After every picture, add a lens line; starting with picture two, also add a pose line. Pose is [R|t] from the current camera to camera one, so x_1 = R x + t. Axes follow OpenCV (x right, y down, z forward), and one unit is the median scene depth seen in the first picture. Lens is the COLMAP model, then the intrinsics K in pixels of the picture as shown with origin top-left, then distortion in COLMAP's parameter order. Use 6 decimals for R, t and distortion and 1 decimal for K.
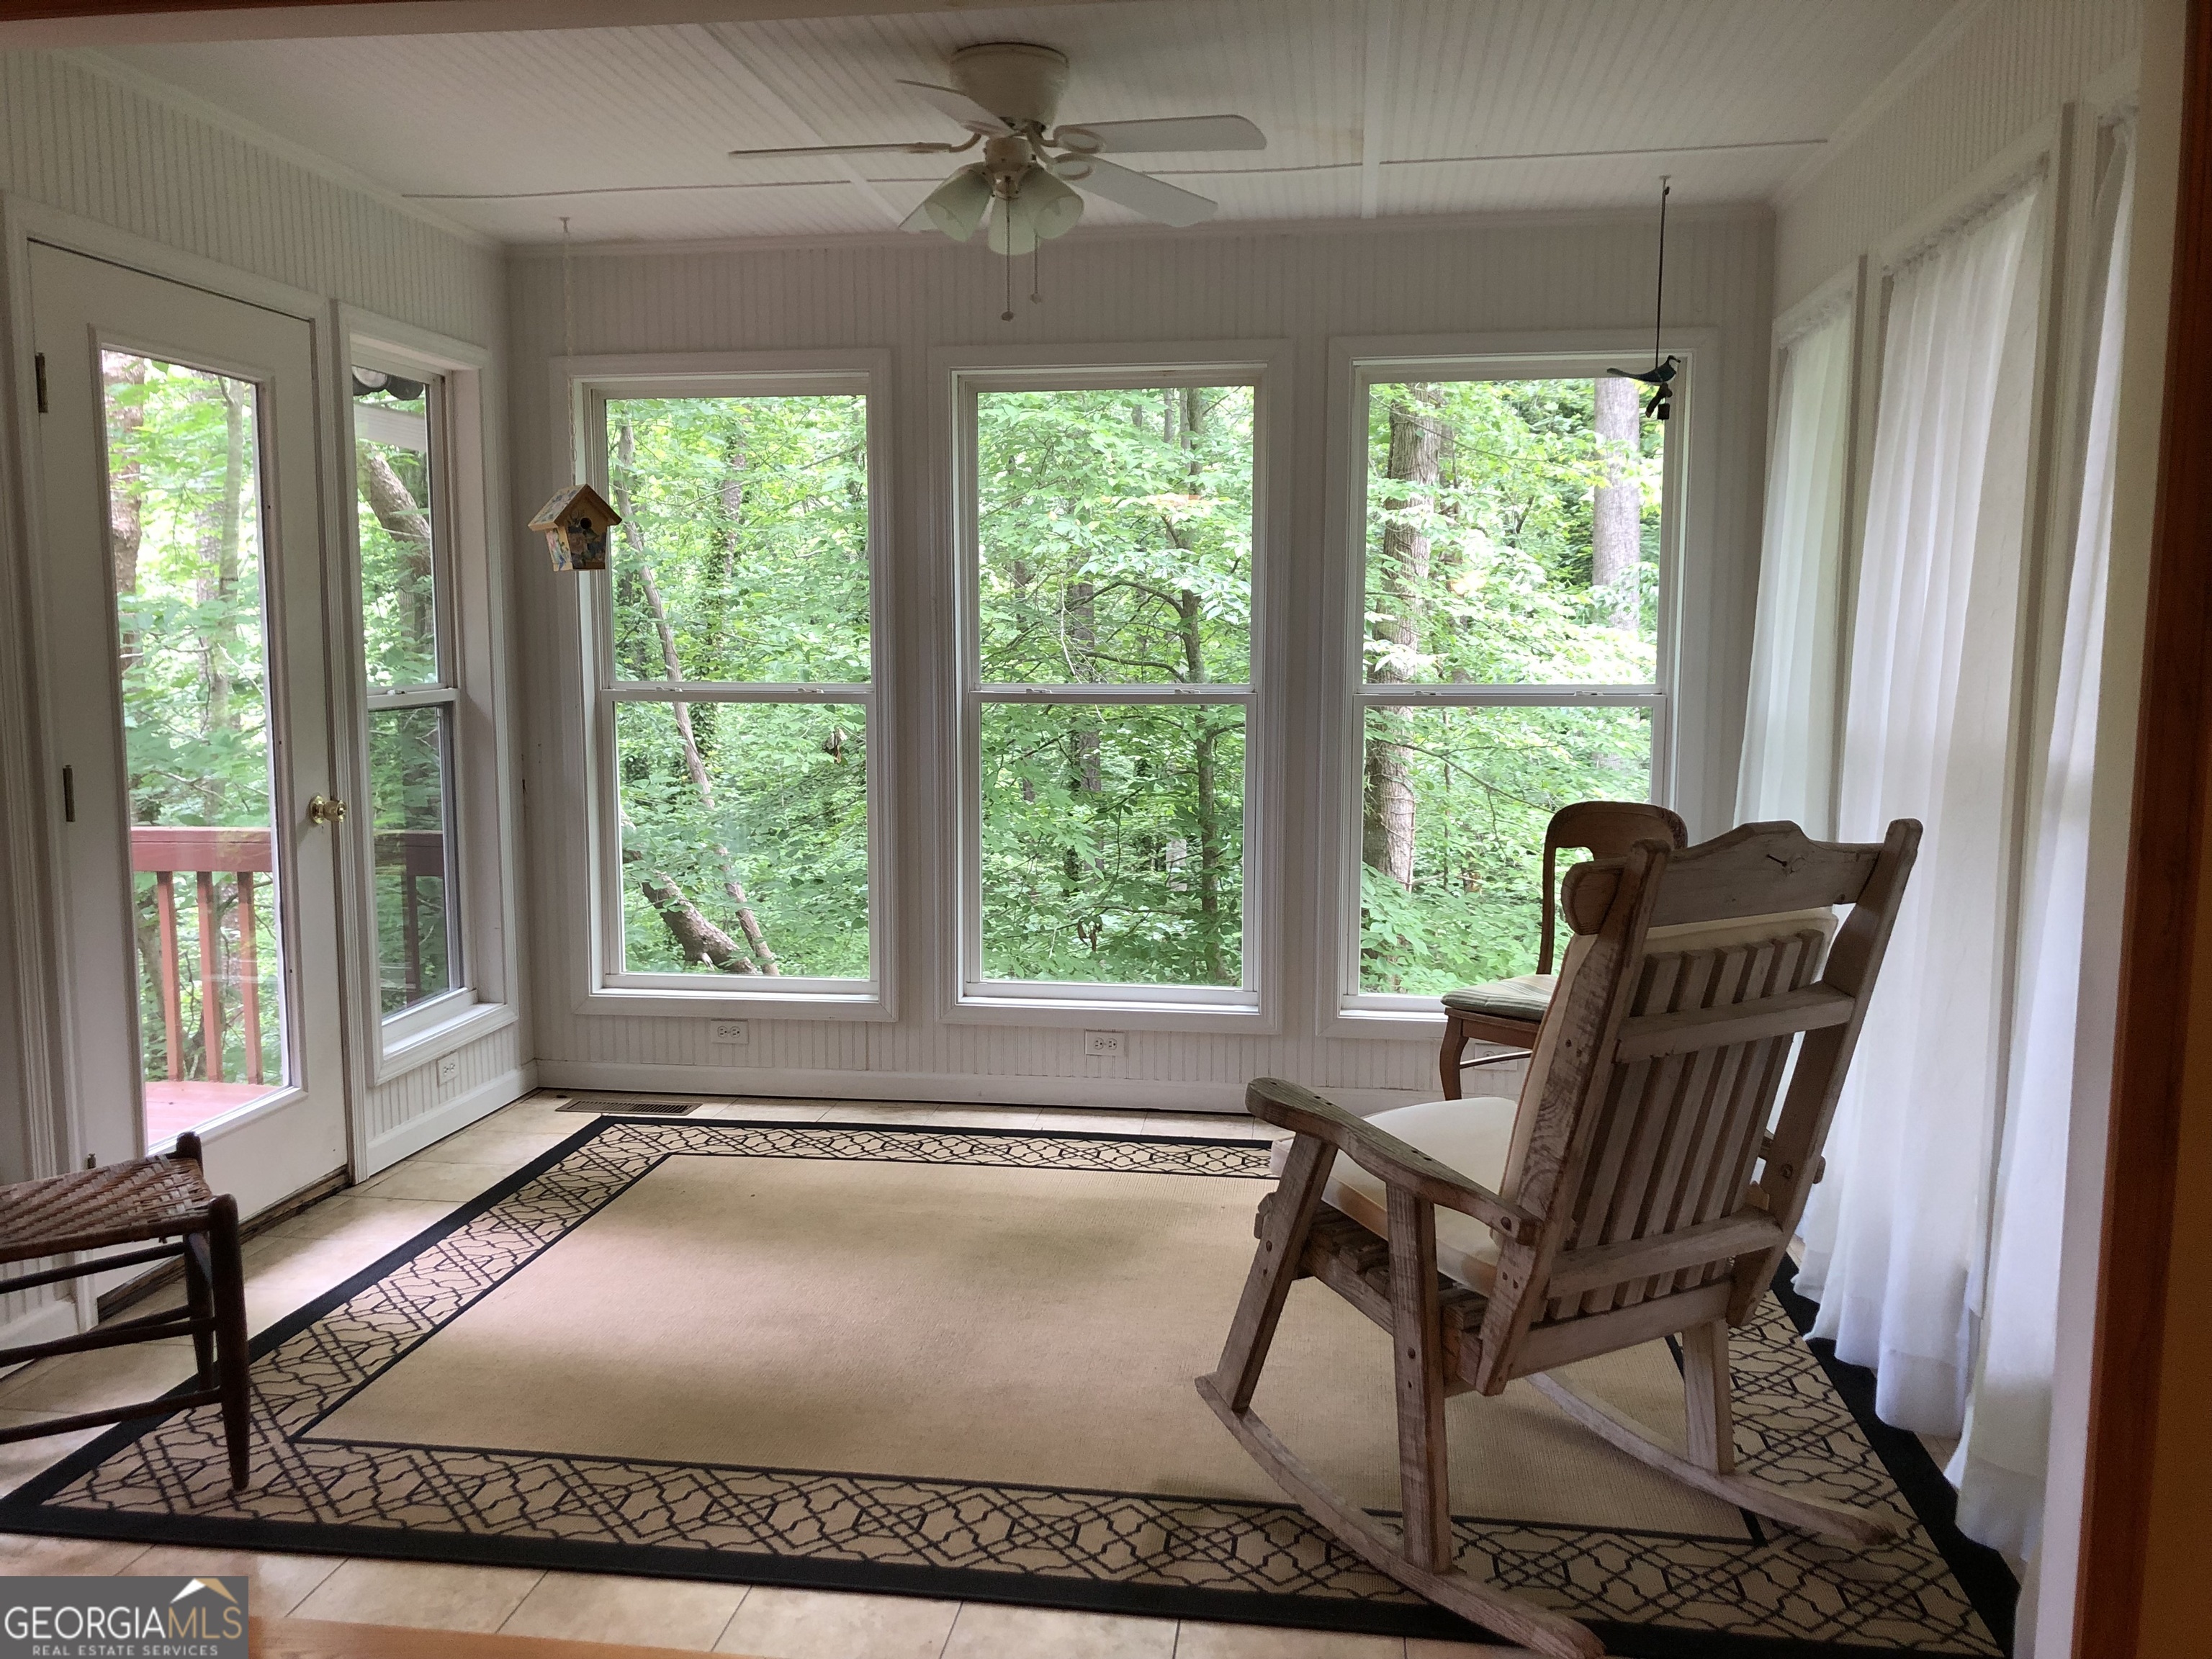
lens RADIAL K [[1821.3, 0, 1060.6], [0, 1821.3, 864.8], [0, 0, 1]] dist [-0.009456, 0.001891]
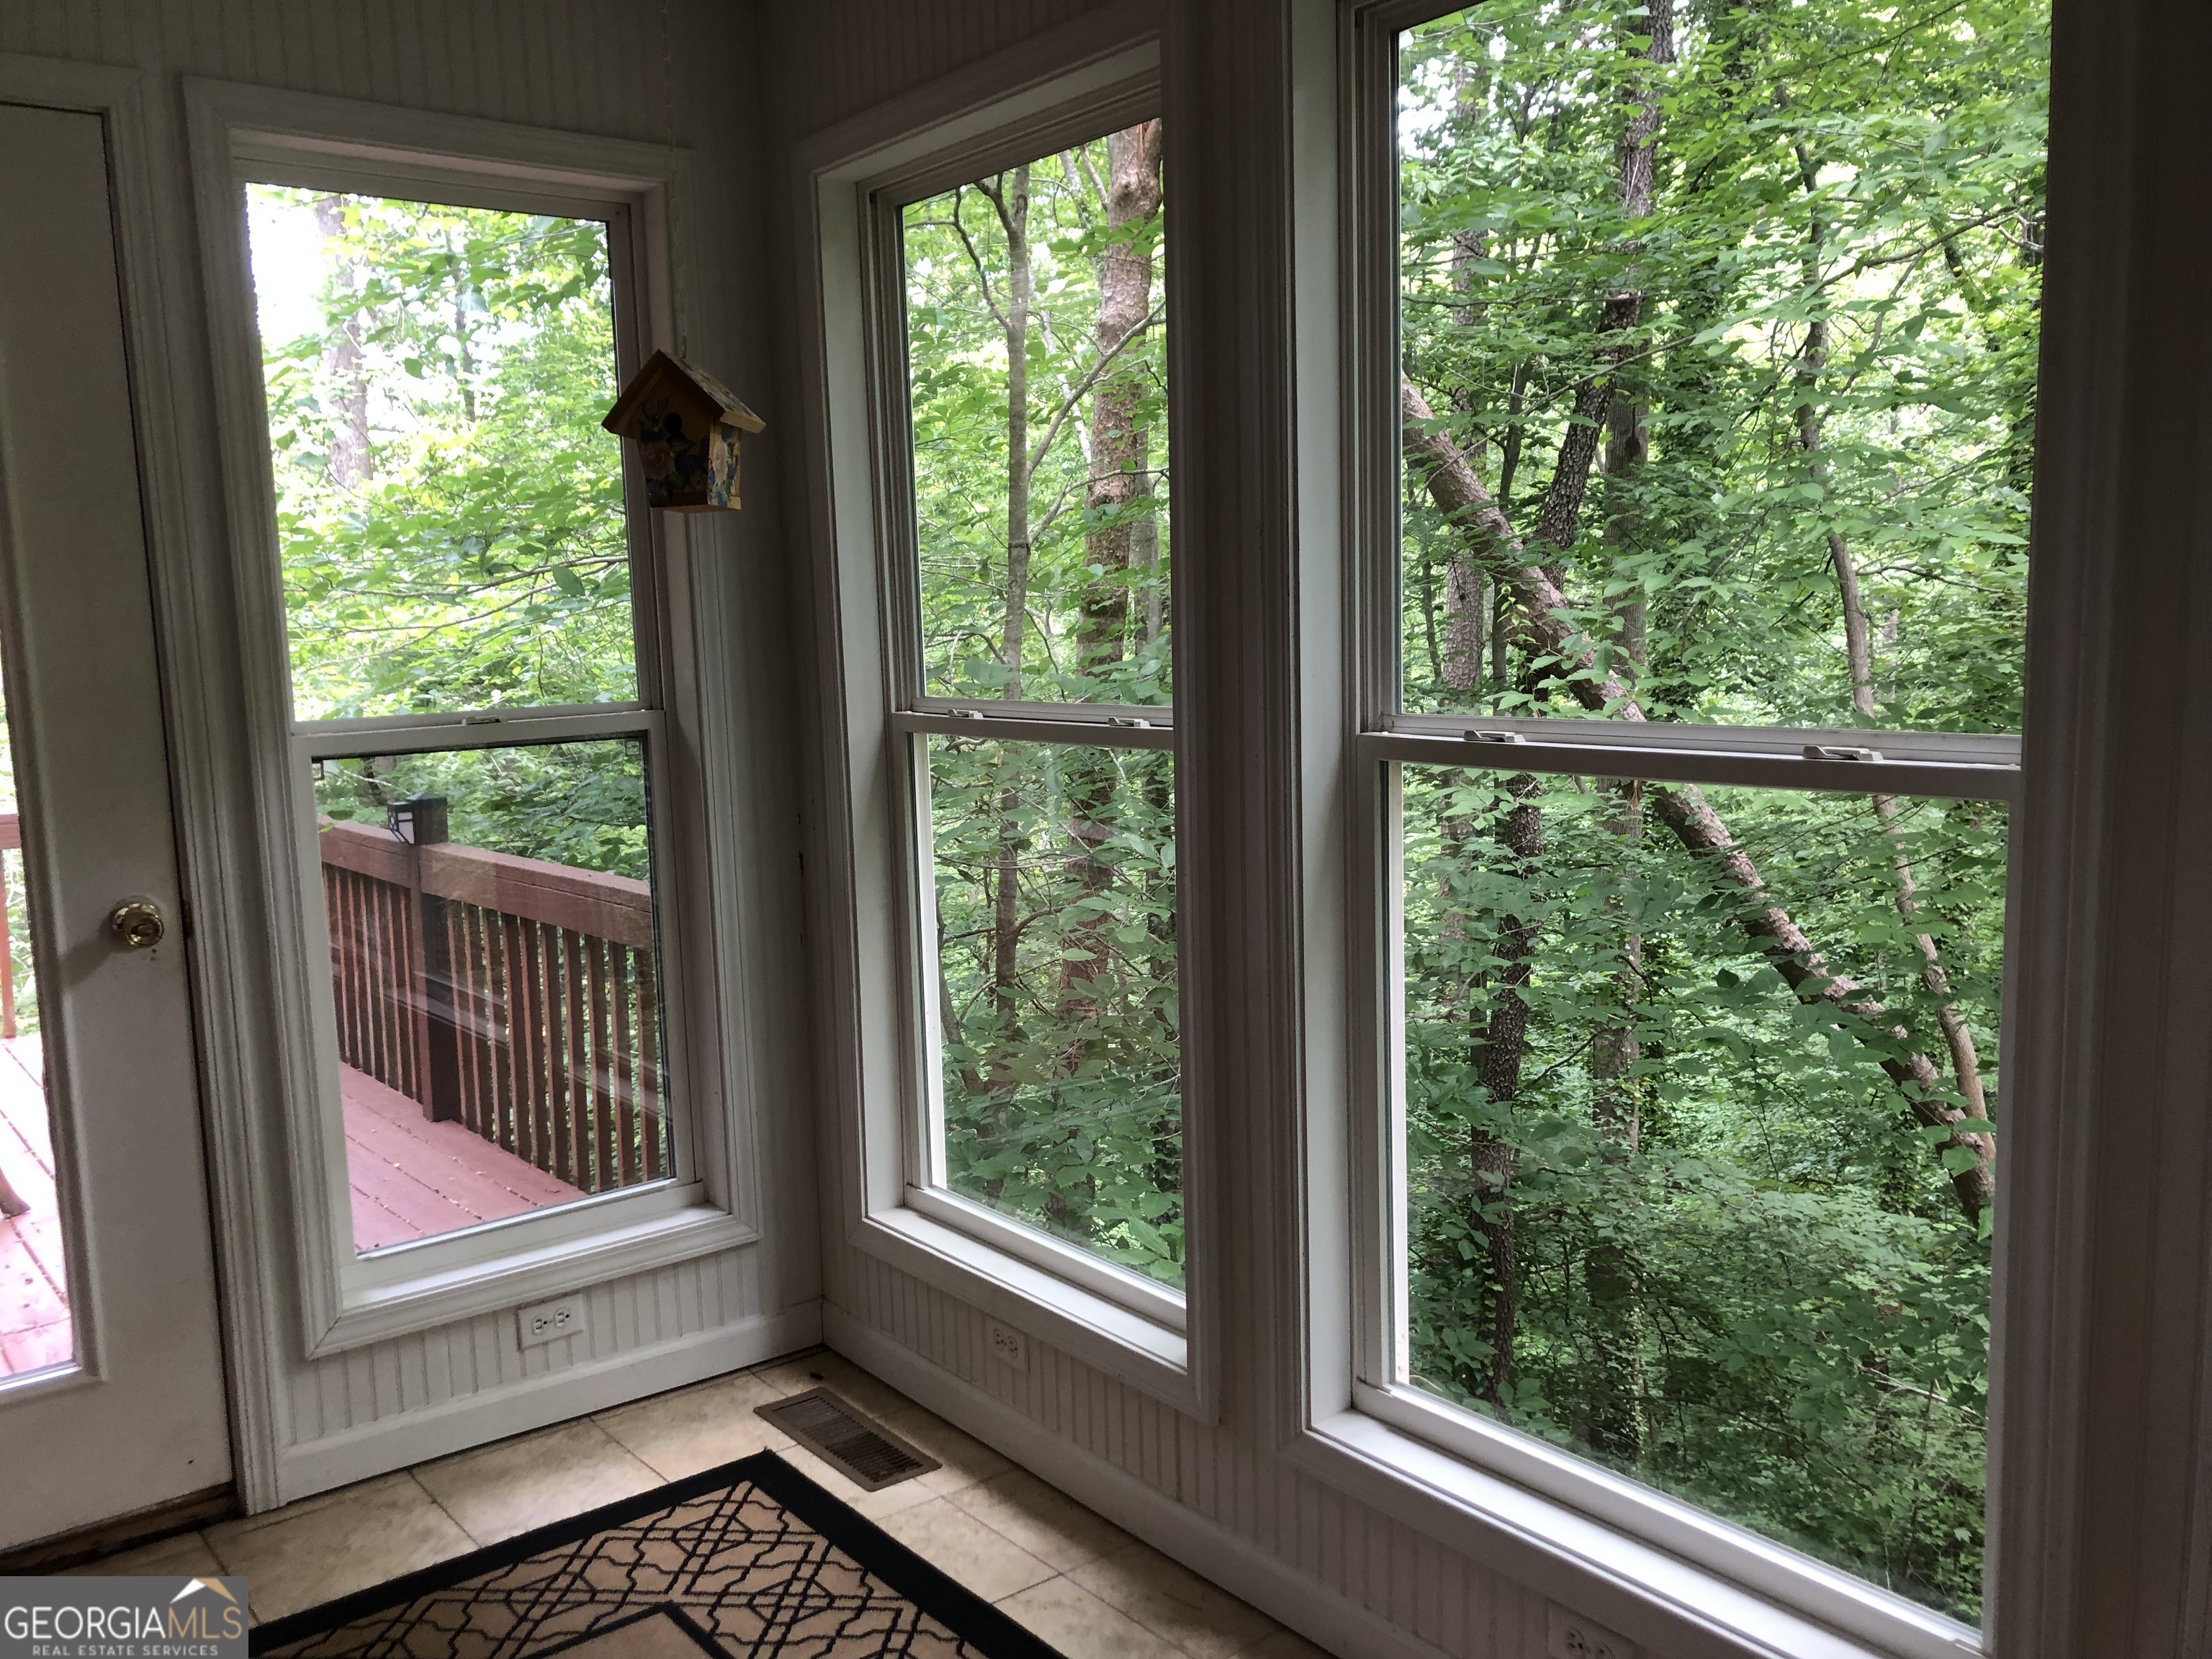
lens RADIAL K [[1818.4, 0, 1069.0], [0, 1818.4, 828.7], [0, 0, 1]] dist [0.036286, -0.019122]
pose [[0.725519, 0.064754, -0.685149, 0.224357], [-0.059839, 0.997729, 0.030931, -0.091810], [0.685596, 0.018557, 0.727746, 0.702713]]
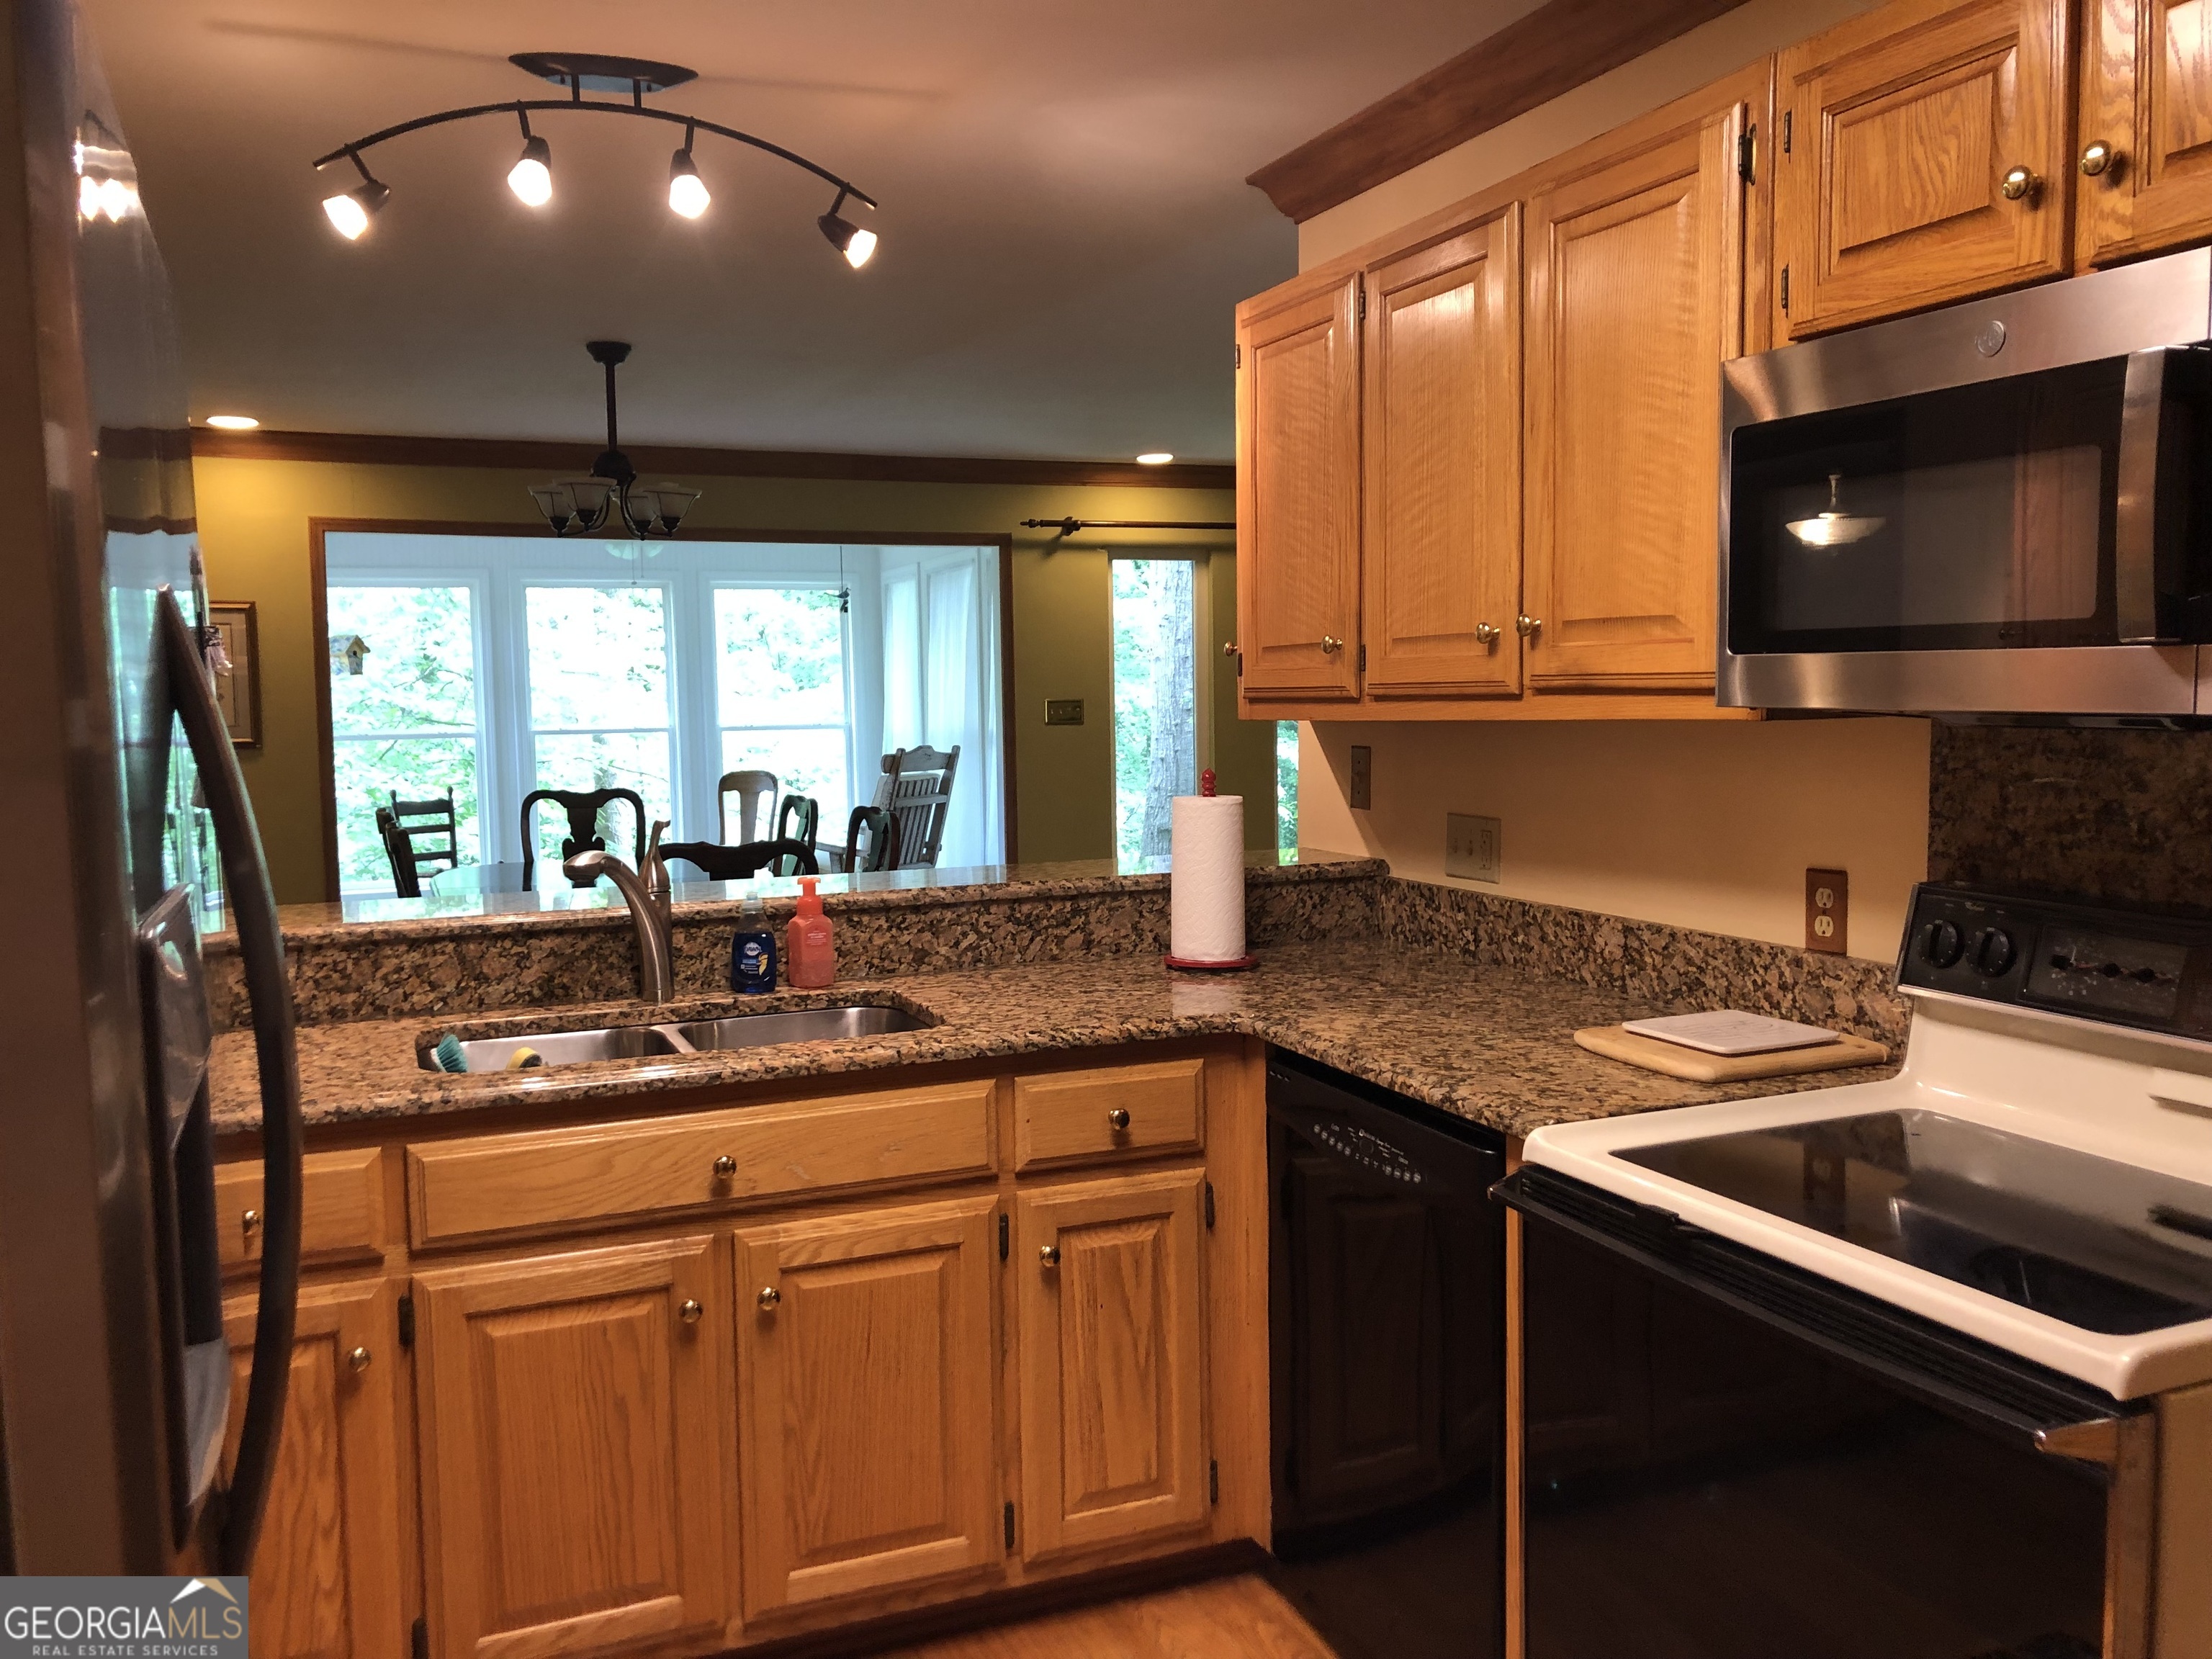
lens RADIAL K [[1818.4, 0, 1119.6], [0, 1818.4, 836.3], [0, 0, 1]] dist [0.036286, -0.019122]
pose [[0.846068, -0.057286, 0.529988, -0.675837], [0.084521, 0.996049, -0.027265, 0.158555], [-0.526332, 0.067863, 0.847567, -1.269376]]
